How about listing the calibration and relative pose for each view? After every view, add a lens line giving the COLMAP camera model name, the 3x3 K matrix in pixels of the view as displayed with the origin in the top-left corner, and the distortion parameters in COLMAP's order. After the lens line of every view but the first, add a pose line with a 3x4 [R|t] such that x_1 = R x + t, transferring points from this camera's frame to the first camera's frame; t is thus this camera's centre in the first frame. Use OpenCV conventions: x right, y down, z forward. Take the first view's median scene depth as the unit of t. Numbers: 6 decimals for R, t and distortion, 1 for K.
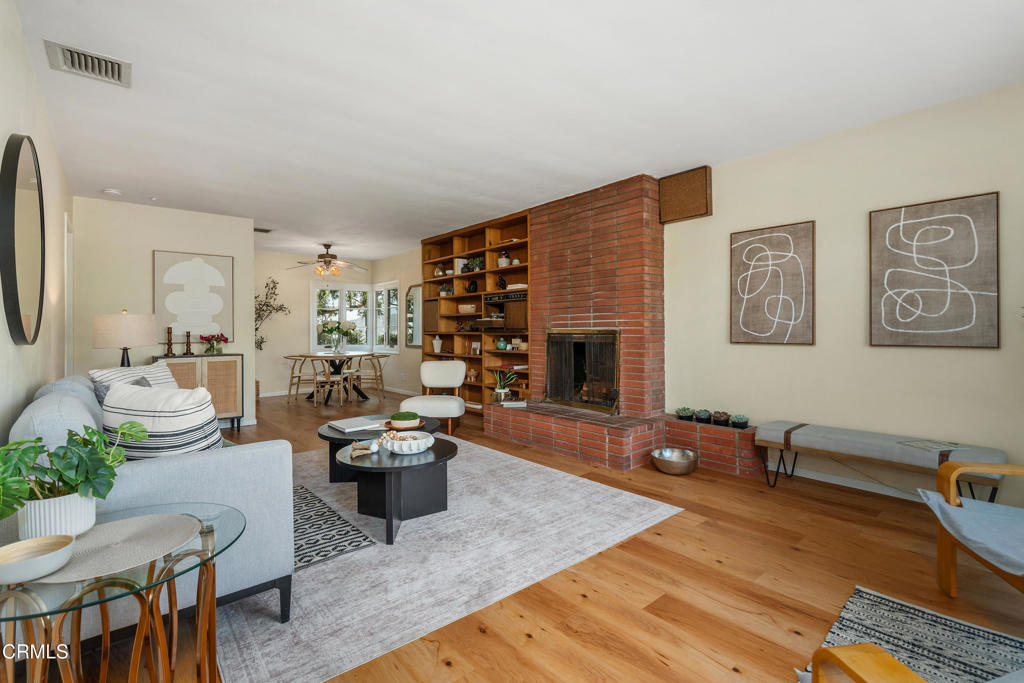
lens RADIAL K [[476.5, 0, 509.6], [0, 476.5, 330.2], [0, 0, 1]] dist [-0.001467, -0.000174]
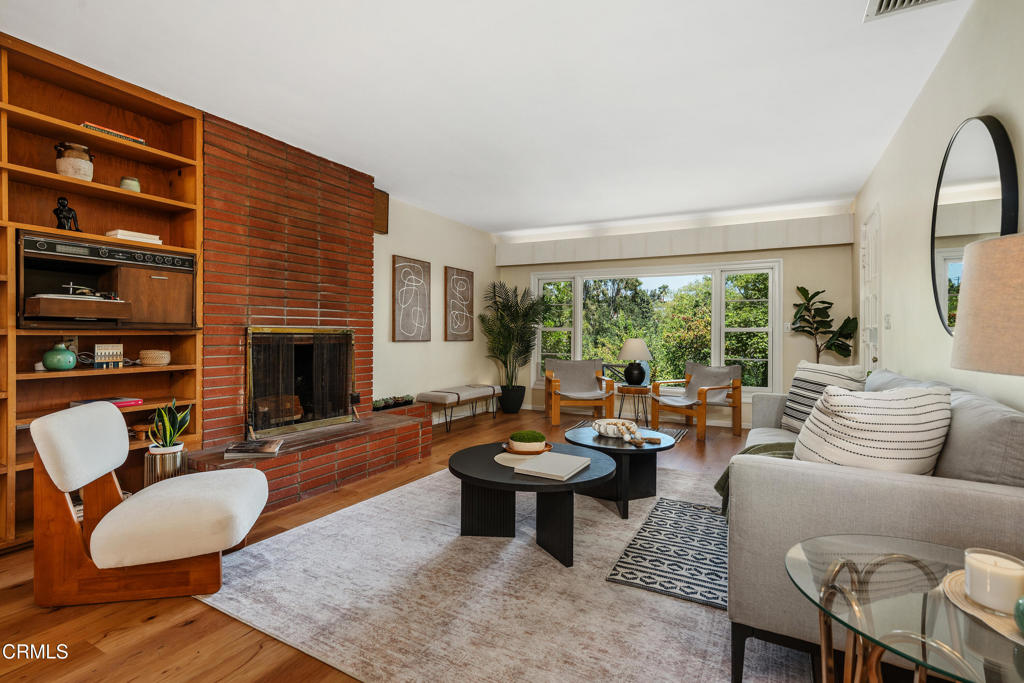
lens RADIAL K [[492.2, 0, 508.1], [0, 492.2, 338.1], [0, 0, 1]] dist [0.002169, 0.000575]
pose [[-0.369981, -0.001493, 0.929038, -0.769545], [-0.000754, 0.999999, 0.001306, 0.014462], [-0.929039, -0.000217, -0.369981, 1.068192]]
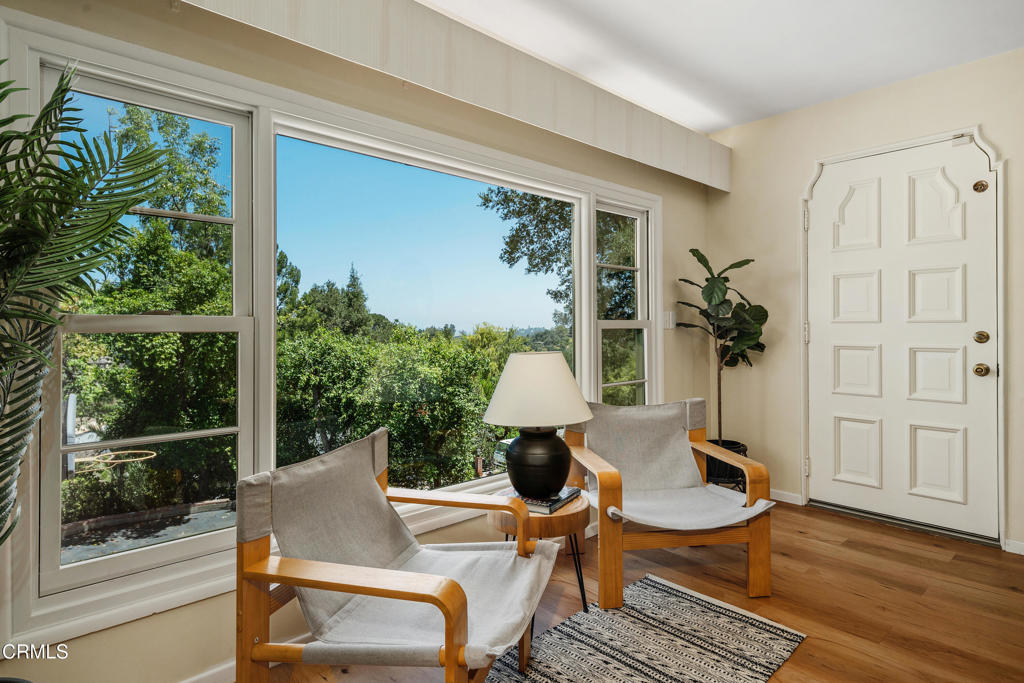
lens RADIAL K [[557.0, 0, 511.7], [0, 557.0, 324.8], [0, 0, 1]] dist [-0.001906, 0.000016]
pose [[-0.998453, 0.018424, -0.052466, 0.397256], [0.018516, 0.999828, -0.001284, -0.007604], [0.052434, -0.002253, -0.998622, 0.732120]]
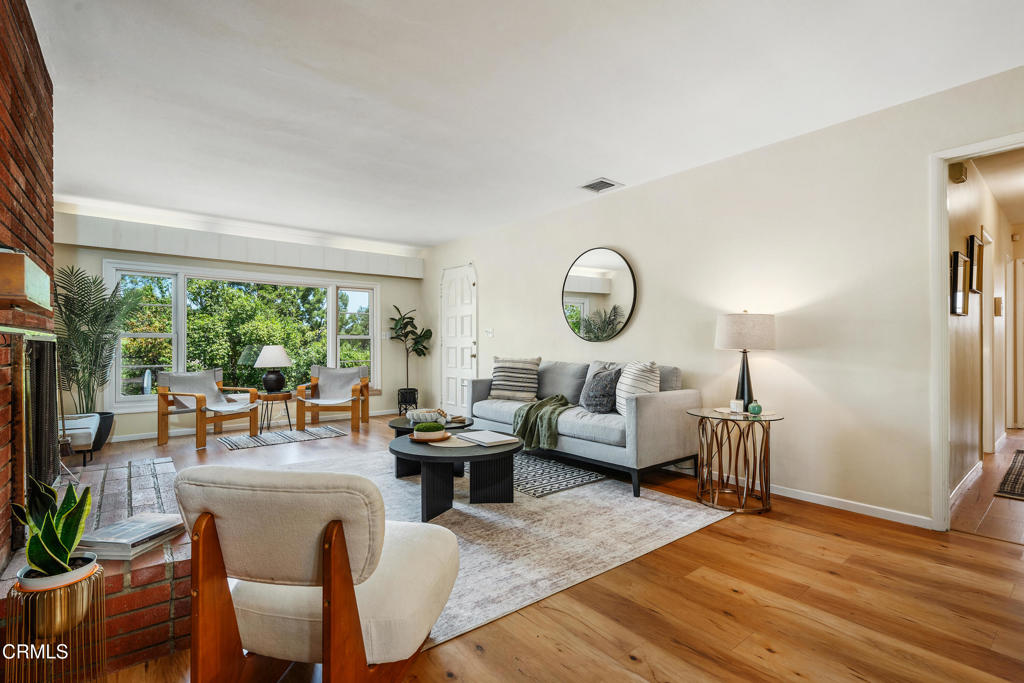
lens RADIAL K [[476.9, 0, 512.0], [0, 476.9, 341.5], [0, 0, 1]] dist [-0.002755, -0.000154]
pose [[-0.999905, 0.009917, 0.009556, -0.313743], [0.009921, 0.999951, 0.000465, 0.012319], [-0.009551, 0.000560, -0.999954, 1.544312]]
